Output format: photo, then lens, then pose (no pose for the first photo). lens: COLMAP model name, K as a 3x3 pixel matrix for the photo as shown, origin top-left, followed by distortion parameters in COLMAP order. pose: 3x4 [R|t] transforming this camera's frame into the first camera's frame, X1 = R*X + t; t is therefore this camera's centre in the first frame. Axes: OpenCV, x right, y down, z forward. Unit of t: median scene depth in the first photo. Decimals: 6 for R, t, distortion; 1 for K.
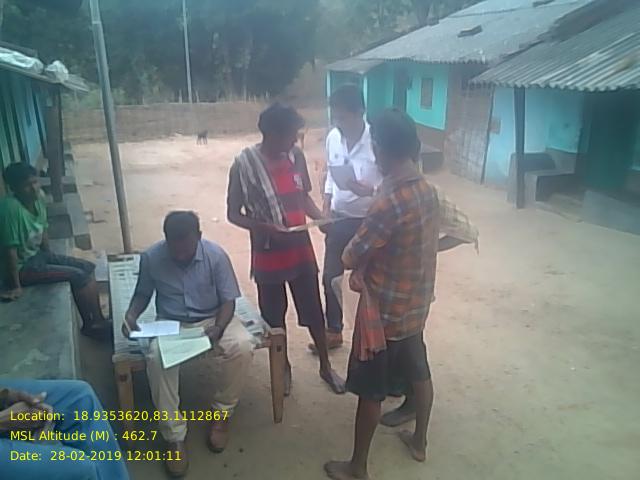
lens RADIAL K [[524.0, 0, 317.2], [0, 524.0, 238.4], [0, 0, 1]] dist [0.099955, -0.173187]
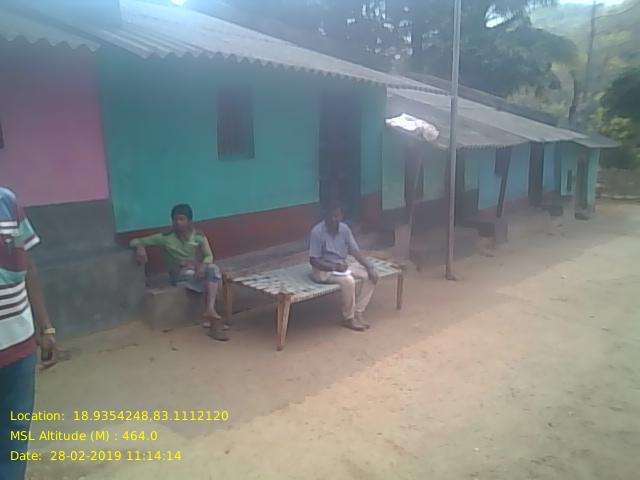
lens RADIAL K [[524.0, 0, 317.2], [0, 524.0, 238.4], [0, 0, 1]] dist [0.099955, -0.173187]
pose [[0.434849, 0.175495, -0.883237, 0.450462], [-0.270554, 0.960972, 0.057737, -0.033170], [0.858899, 0.213857, 0.465358, 0.110482]]
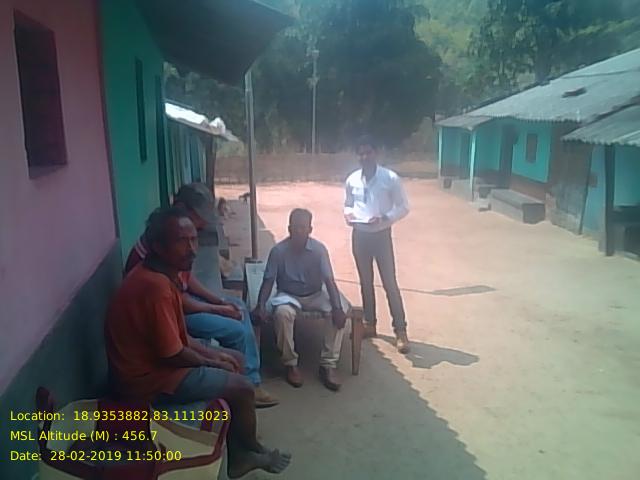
lens RADIAL K [[524.0, 0, 317.2], [0, 524.0, 238.4], [0, 0, 1]] dist [0.099955, -0.173187]
pose [[0.975398, 0.057776, -0.212746, 0.036027], [-0.077696, 0.993218, -0.086491, 0.040770], [0.206306, 0.100892, 0.973272, -0.141938]]
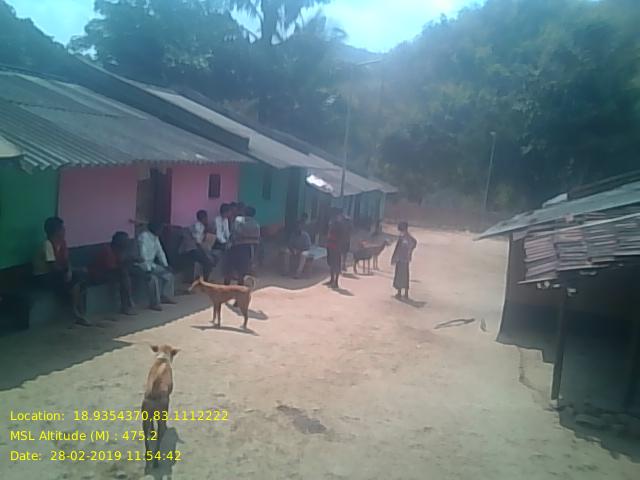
lens RADIAL K [[524.0, 0, 317.2], [0, 524.0, 238.4], [0, 0, 1]] dist [0.099955, -0.173187]
pose [[0.743496, 0.176726, -0.644967, 0.901556], [-0.294864, 0.952270, -0.078980, 0.123863], [0.600225, 0.248899, 0.760118, -0.756048]]
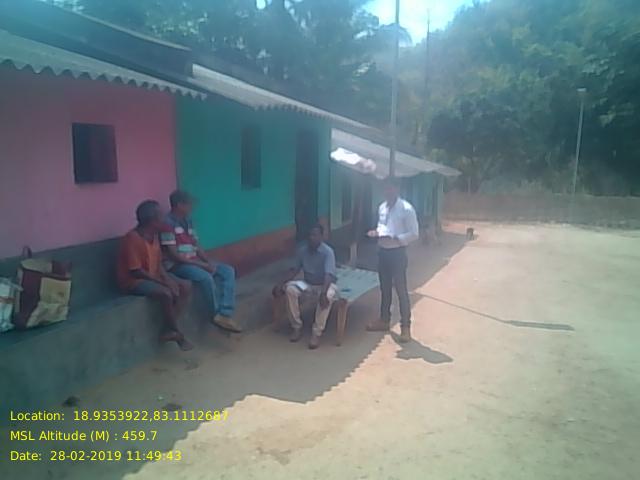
lens RADIAL K [[524.0, 0, 317.2], [0, 524.0, 238.4], [0, 0, 1]] dist [0.099955, -0.173187]
pose [[0.701351, 0.128313, -0.701172, 0.406610], [-0.239519, 0.968892, -0.062274, 0.036521], [0.671370, 0.211620, 0.710267, -0.171731]]
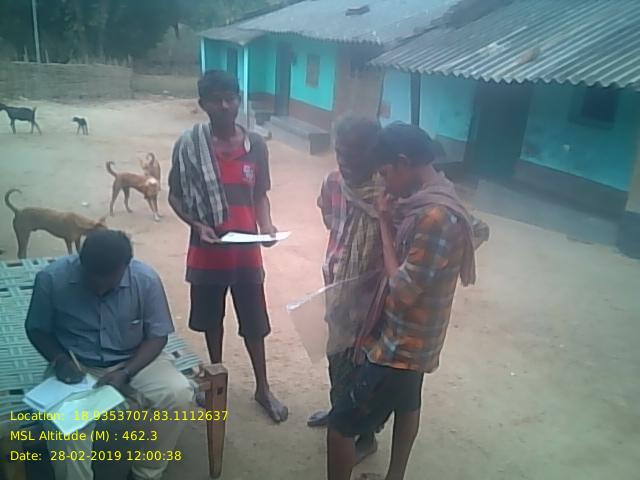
lens RADIAL K [[530.7, 0, 315.0], [0, 530.7, 230.9], [0, 0, 1]] dist [0.086677, -0.157746]
pose [[0.969495, -0.006729, 0.245019, -0.042706], [-0.001015, 0.999504, 0.031463, -0.018458], [-0.245110, -0.030752, 0.969008, 0.062070]]
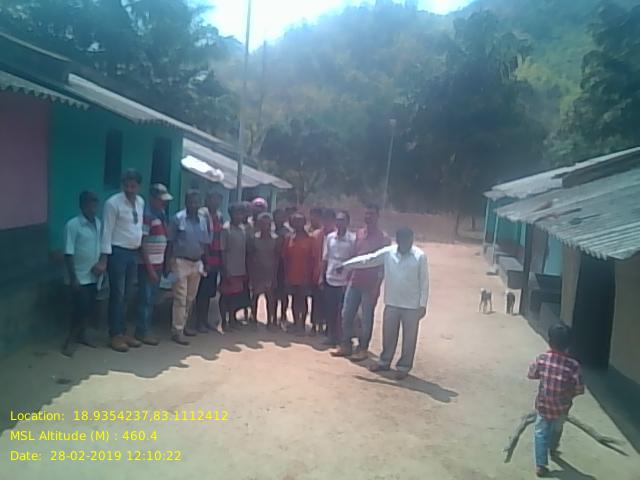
lens RADIAL K [[524.0, 0, 317.2], [0, 524.0, 238.4], [0, 0, 1]] dist [0.099955, -0.173187]
pose [[0.885499, 0.145277, -0.441345, 0.447910], [-0.233242, 0.960497, -0.151802, 0.065212], [0.401858, 0.237361, 0.884404, -0.295336]]
